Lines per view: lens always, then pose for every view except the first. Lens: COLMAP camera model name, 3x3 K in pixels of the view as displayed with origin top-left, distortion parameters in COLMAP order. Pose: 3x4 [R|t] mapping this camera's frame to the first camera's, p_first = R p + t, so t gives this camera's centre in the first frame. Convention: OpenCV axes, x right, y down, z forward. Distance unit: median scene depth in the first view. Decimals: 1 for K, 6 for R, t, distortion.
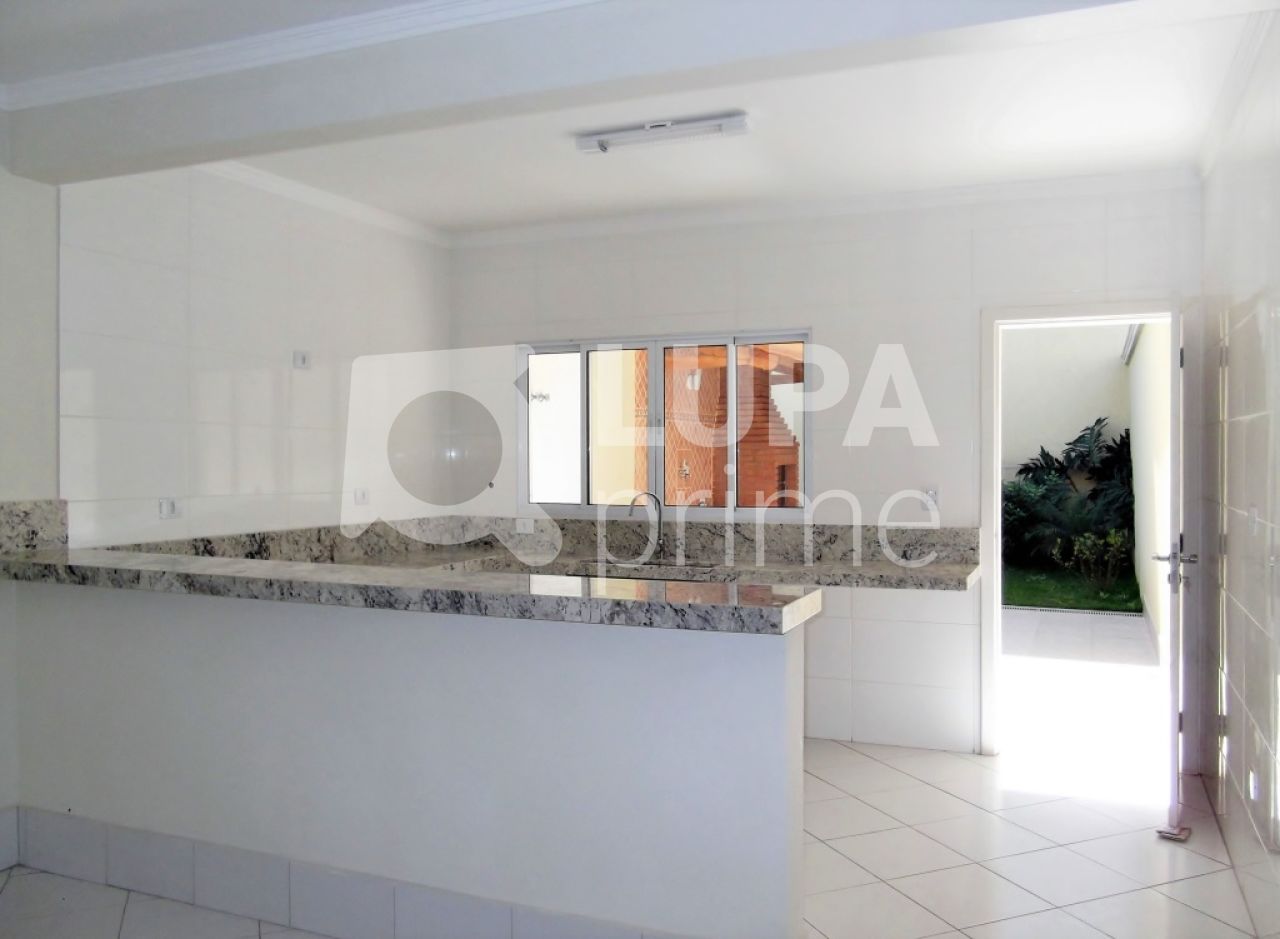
lens RADIAL K [[1048.2, 0, 640.9], [0, 1048.2, 472.8], [0, 0, 1]] dist [-0.012855, 0.001024]
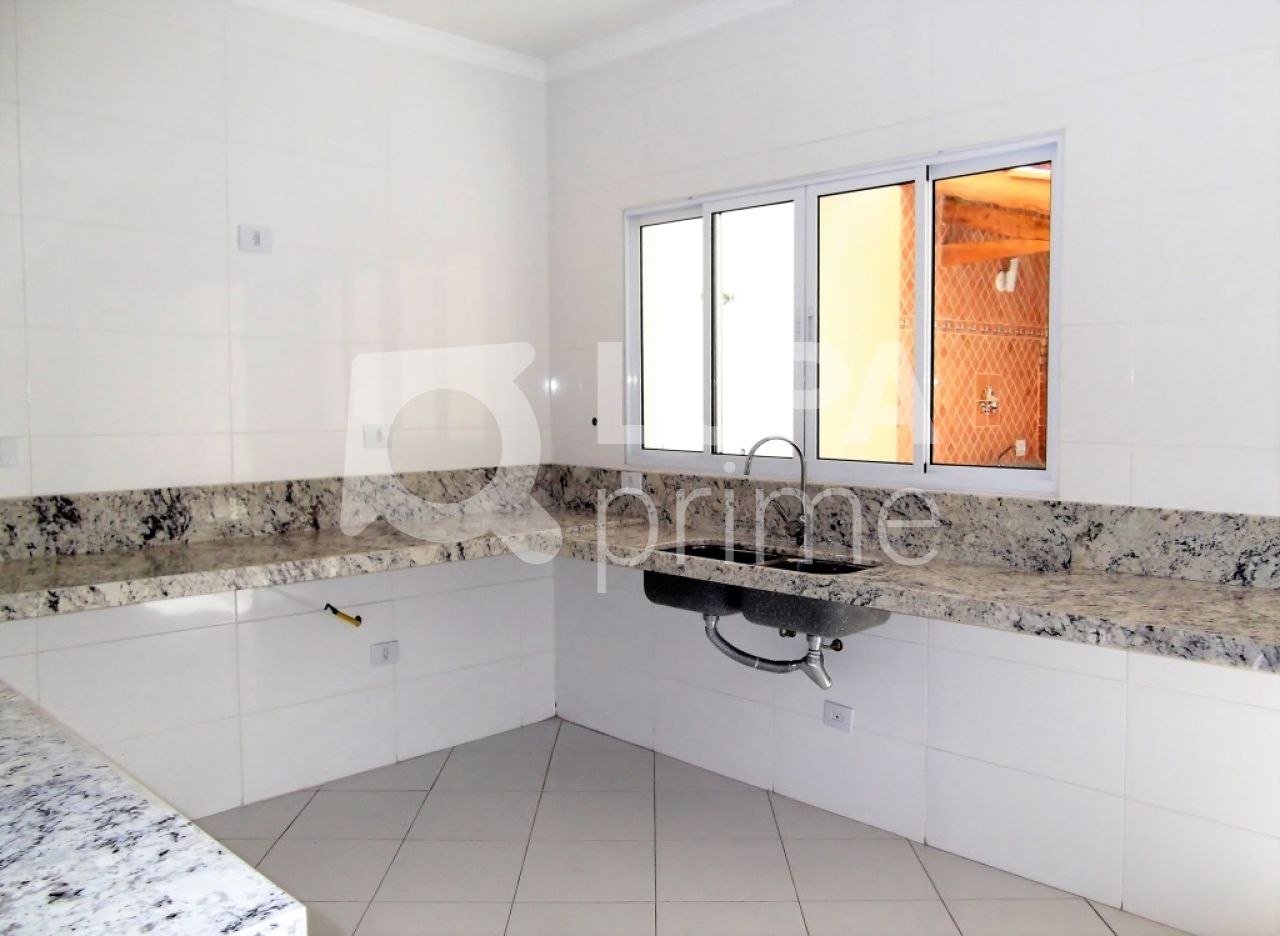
lens RADIAL K [[1048.2, 0, 638.5], [0, 1048.2, 457.4], [0, 0, 1]] dist [-0.012855, 0.001024]
pose [[0.925874, 0.021850, -0.377200, 0.171505], [-0.003360, 0.998763, 0.049609, 0.000993], [0.377818, -0.044664, 0.924802, 0.436410]]
